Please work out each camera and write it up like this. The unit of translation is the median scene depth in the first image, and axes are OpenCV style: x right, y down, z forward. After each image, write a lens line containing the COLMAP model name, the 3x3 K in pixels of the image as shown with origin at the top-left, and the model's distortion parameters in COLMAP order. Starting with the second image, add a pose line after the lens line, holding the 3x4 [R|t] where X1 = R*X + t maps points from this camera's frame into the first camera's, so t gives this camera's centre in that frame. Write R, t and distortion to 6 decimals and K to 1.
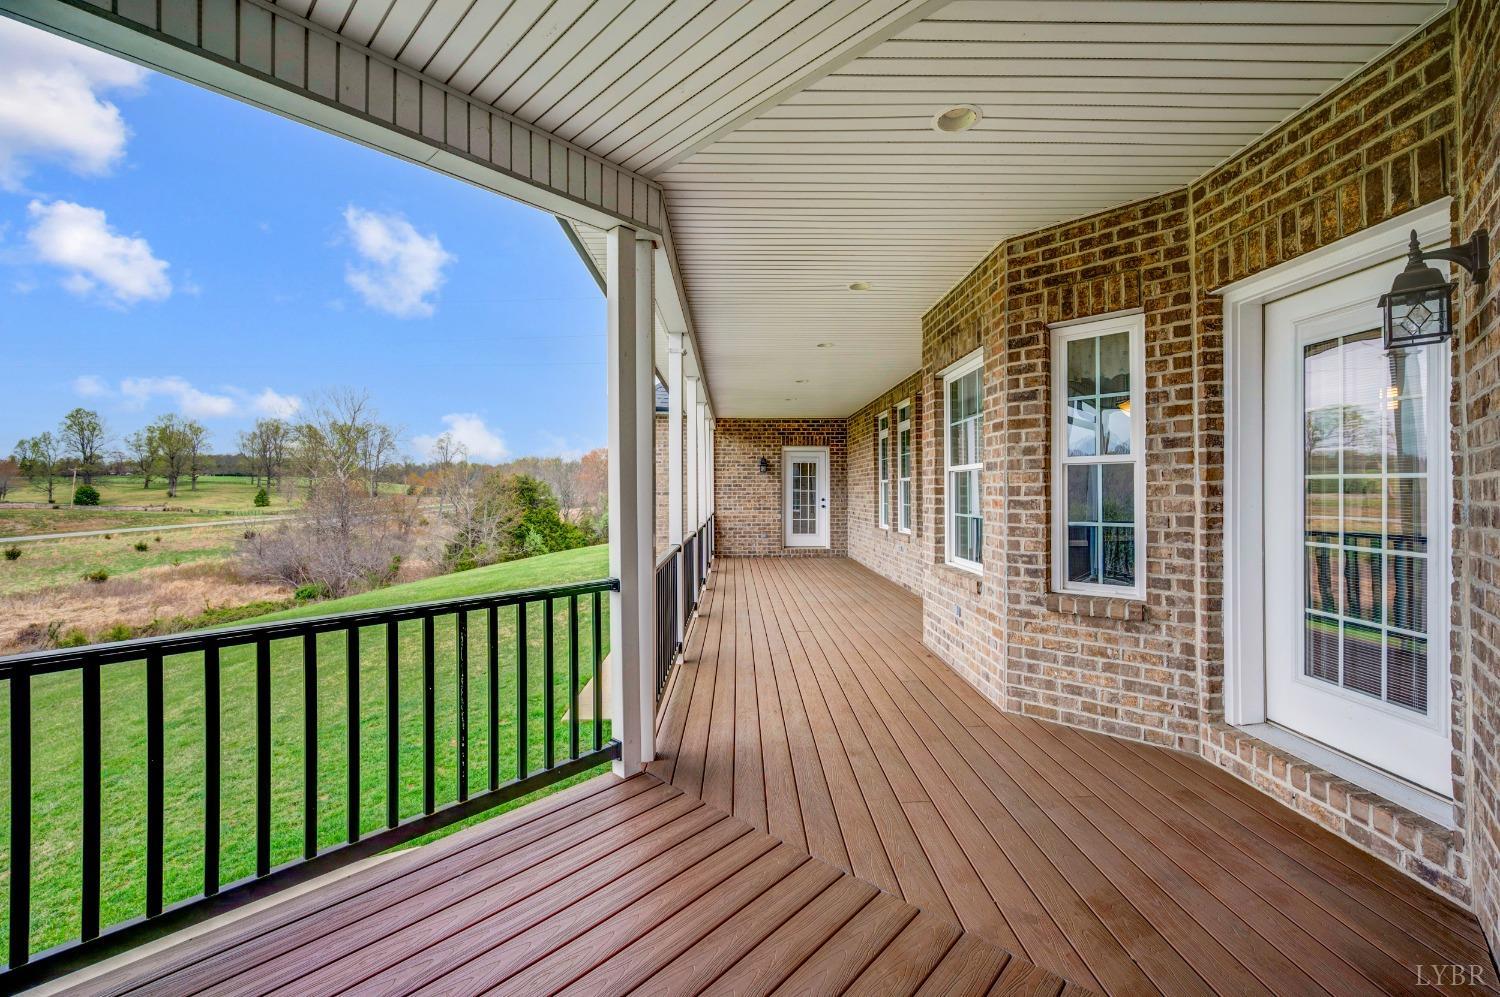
lens RADIAL K [[596.3, 0, 750.0], [0, 596.3, 498.5], [0, 0, 1]] dist [0.000625, 0.000204]
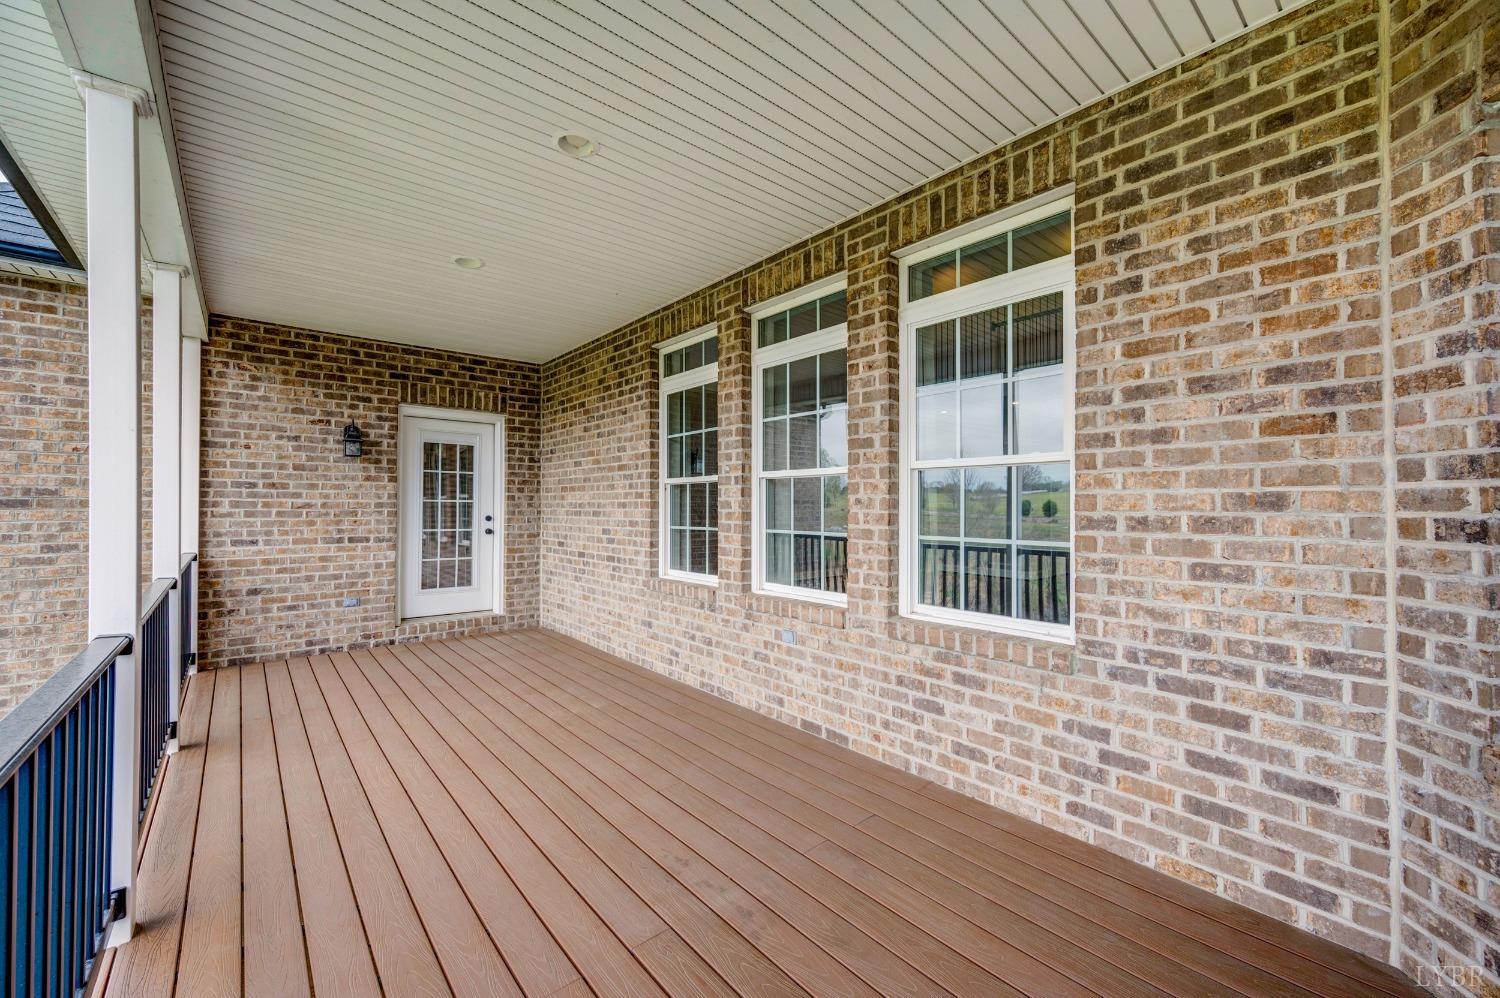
lens RADIAL K [[596.3, 0, 750.0], [0, 596.3, 499.0], [0, 0, 1]] dist [0.000625, 0.000204]
pose [[0.777735, 0.017252, 0.628355, -0.025569], [-0.001115, 0.999660, -0.026067, -0.001475], [-0.628591, 0.019572, 0.777490, 0.477841]]
